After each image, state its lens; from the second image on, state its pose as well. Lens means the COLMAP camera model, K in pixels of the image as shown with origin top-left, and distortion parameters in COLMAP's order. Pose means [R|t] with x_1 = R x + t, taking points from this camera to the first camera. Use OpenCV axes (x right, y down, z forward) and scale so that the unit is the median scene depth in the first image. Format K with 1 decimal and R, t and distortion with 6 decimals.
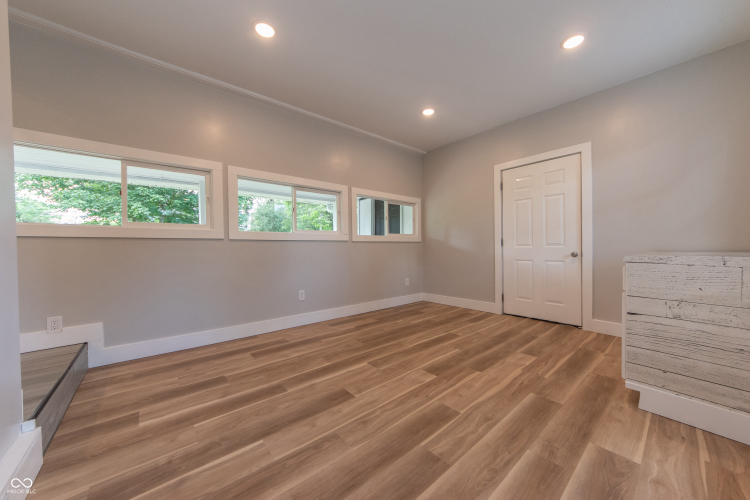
lens RADIAL K [[269.4, 0, 376.2], [0, 269.4, 249.2], [0, 0, 1]] dist [-0.005046, 0.003223]
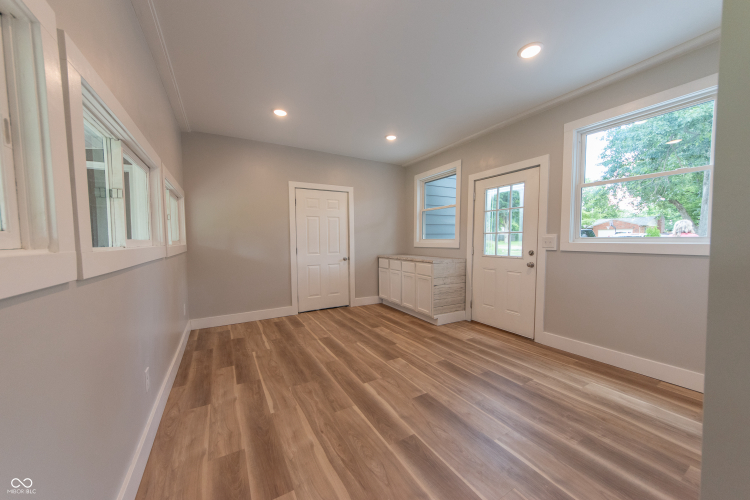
lens RADIAL K [[269.4, 0, 373.8], [0, 269.4, 256.1], [0, 0, 1]] dist [-0.005046, 0.003223]
pose [[0.188872, -0.054500, 0.980488, -0.886246], [0.015551, 0.998500, 0.052505, -0.090308], [-0.981879, 0.005331, 0.189436, 0.699637]]
